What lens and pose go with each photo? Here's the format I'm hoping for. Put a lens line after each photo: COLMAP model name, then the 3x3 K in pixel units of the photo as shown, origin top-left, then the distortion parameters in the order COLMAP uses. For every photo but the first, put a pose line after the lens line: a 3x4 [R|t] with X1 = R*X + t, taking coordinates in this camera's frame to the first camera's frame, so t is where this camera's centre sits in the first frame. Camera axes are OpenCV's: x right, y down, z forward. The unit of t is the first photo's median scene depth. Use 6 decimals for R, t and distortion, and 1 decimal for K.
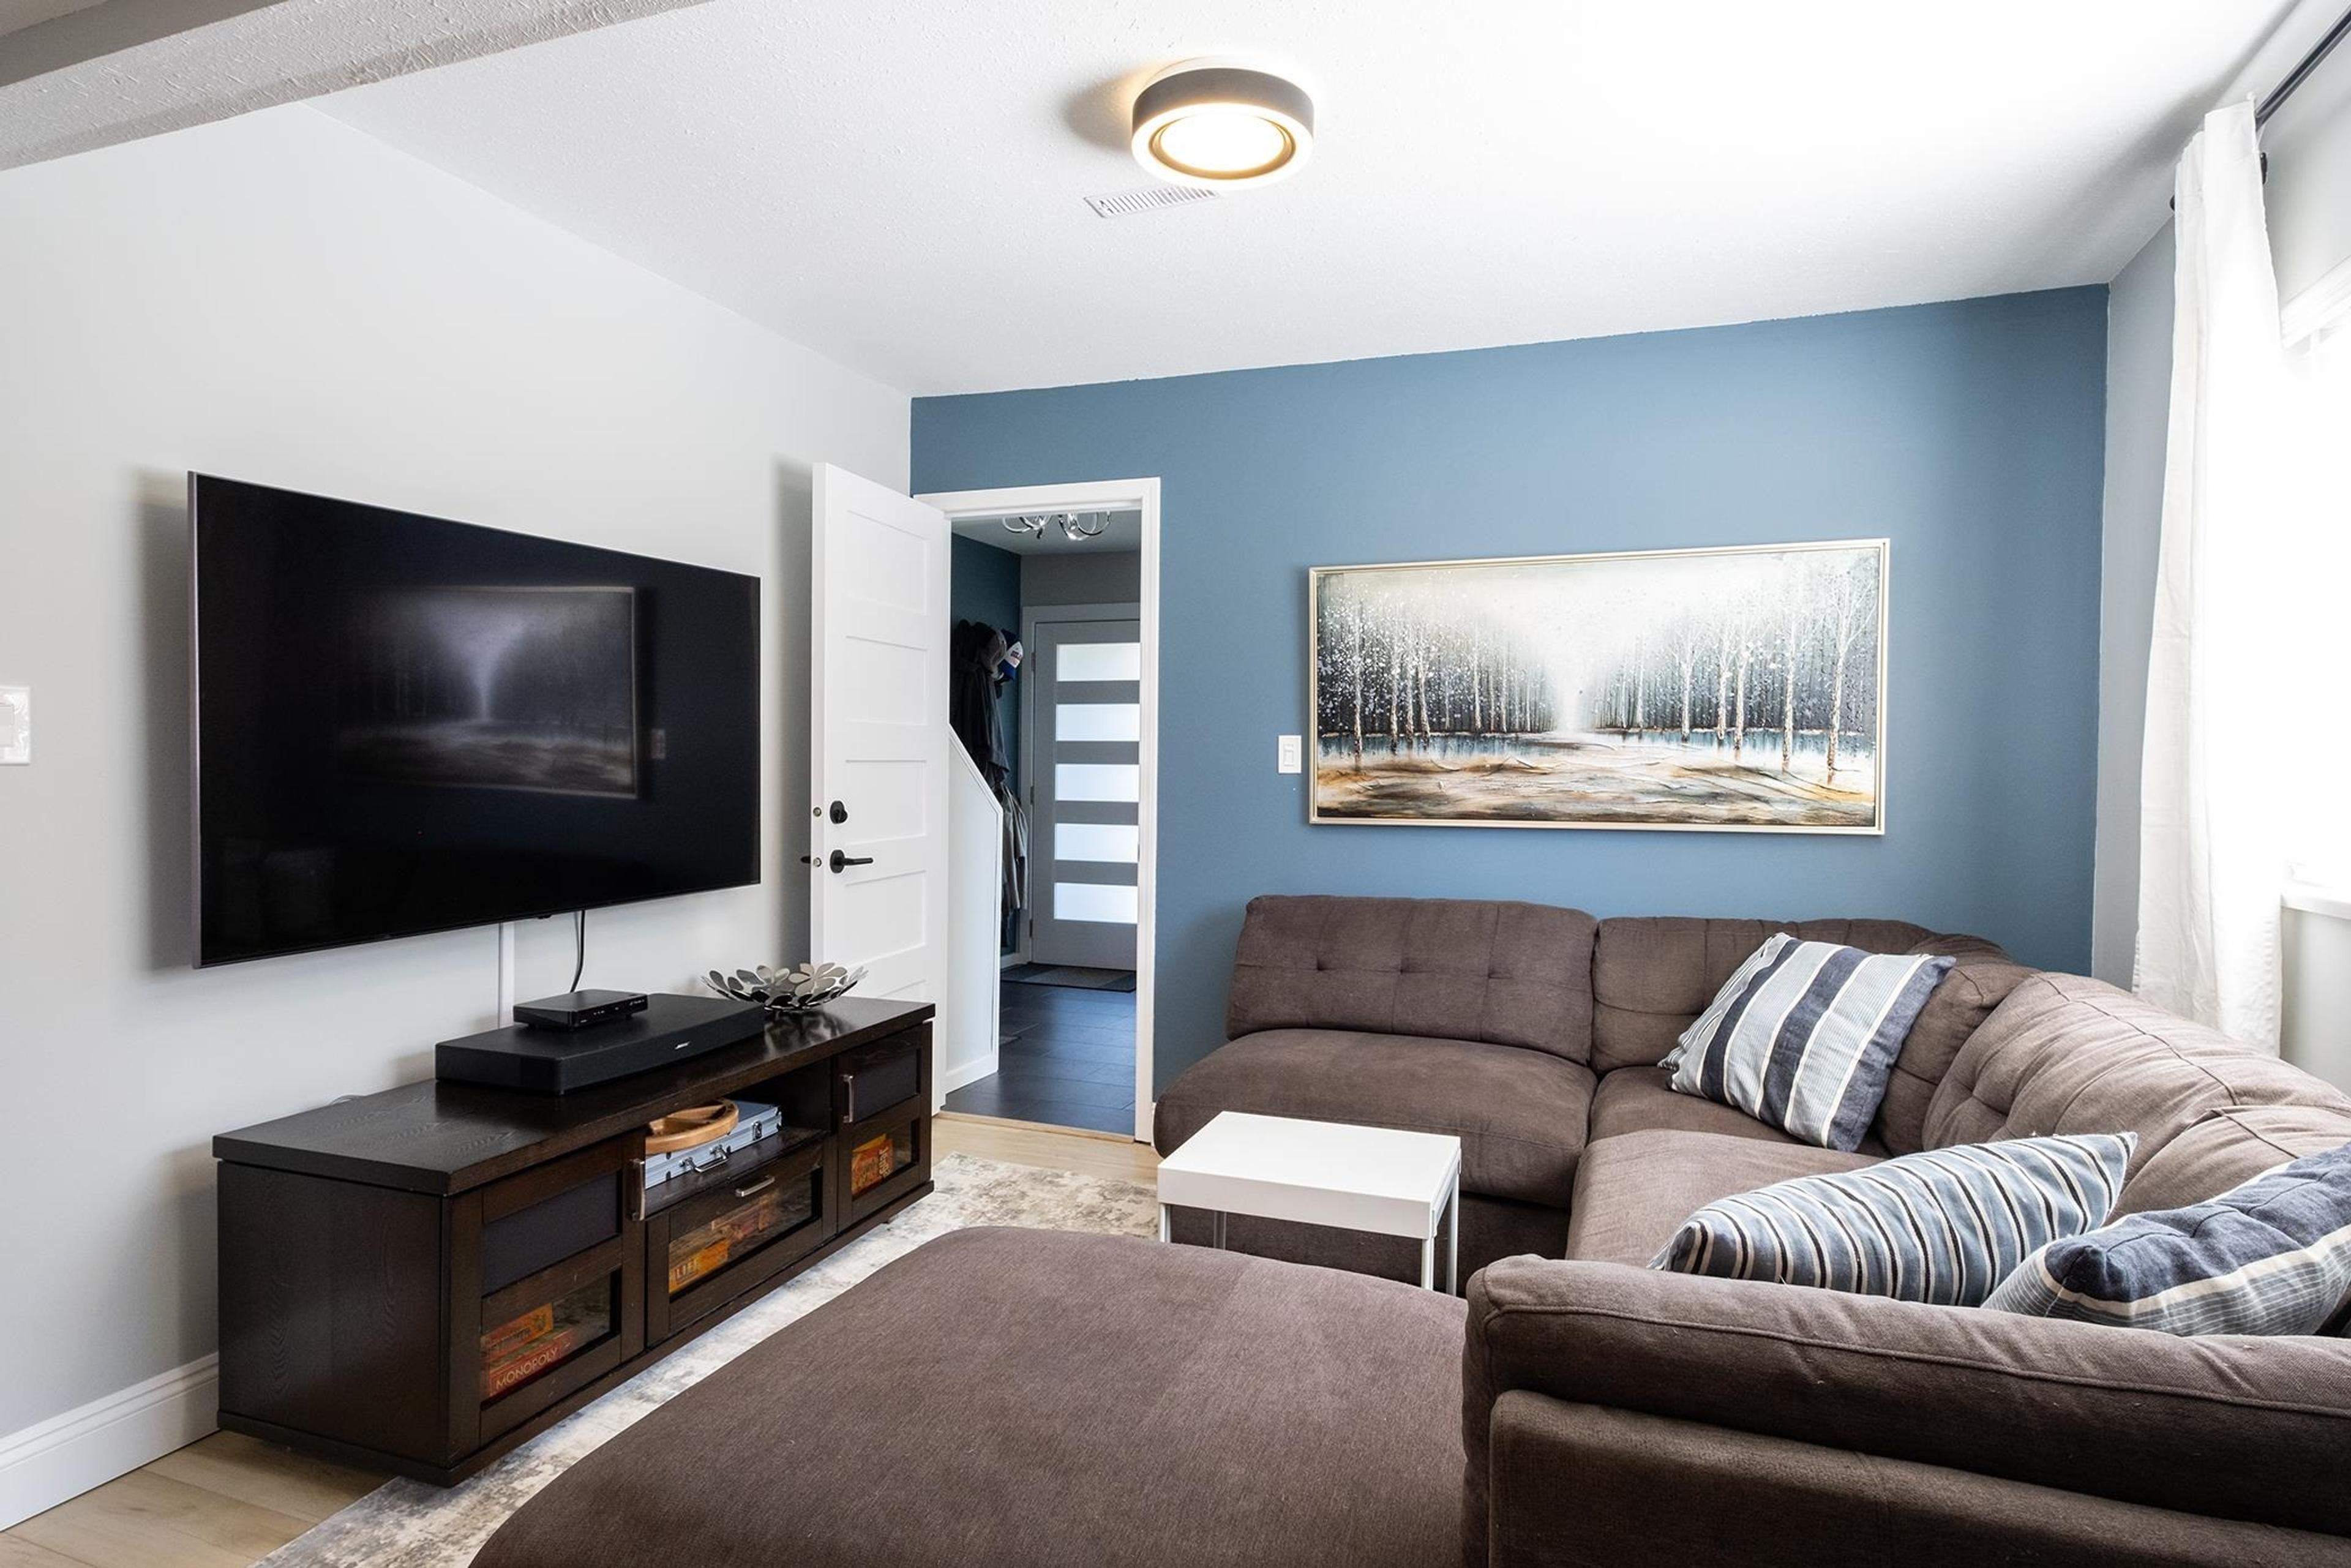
lens RADIAL K [[1315.7, 0, 1175.5], [0, 1315.7, 784.0], [0, 0, 1]] dist [-0.001311, 0.000415]
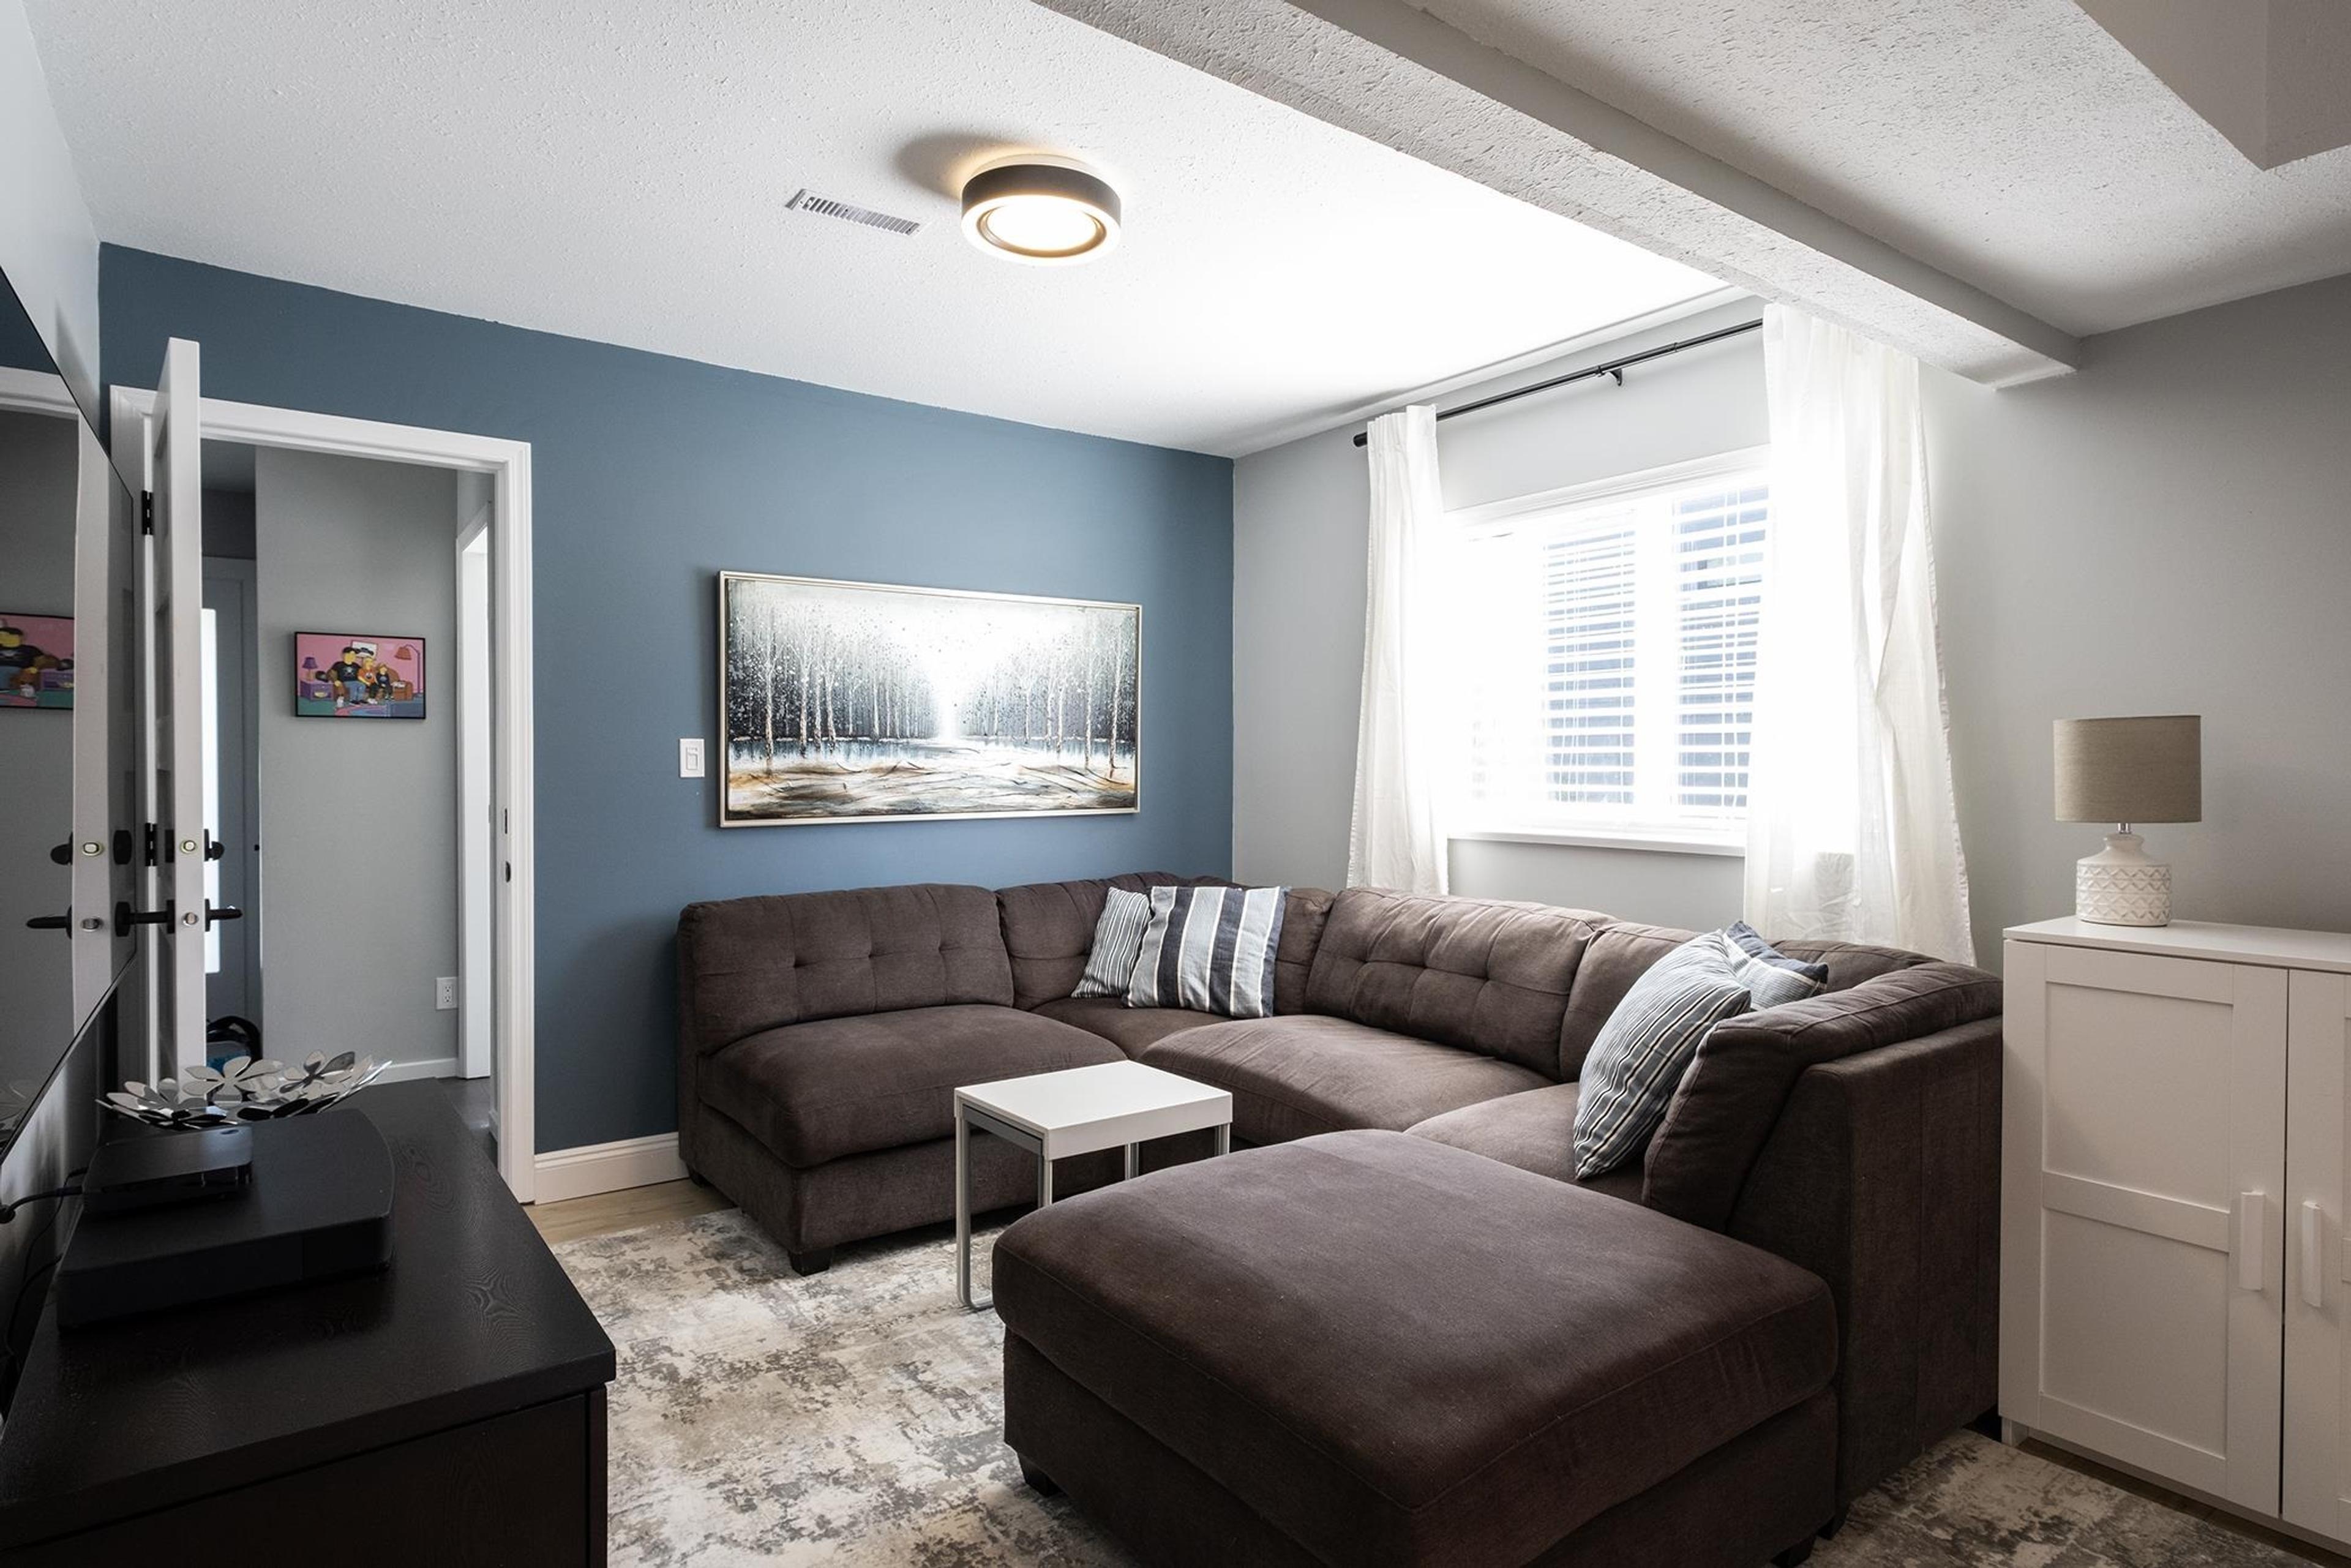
lens RADIAL K [[1268.4, 0, 1167.3], [0, 1268.4, 779.9], [0, 0, 1]] dist [-0.000487, 0.000406]
pose [[0.552376, -0.019929, 0.833357, -0.533709], [0.019717, 0.999747, 0.010839, -0.010181], [-0.833362, 0.010444, 0.552629, 0.196427]]
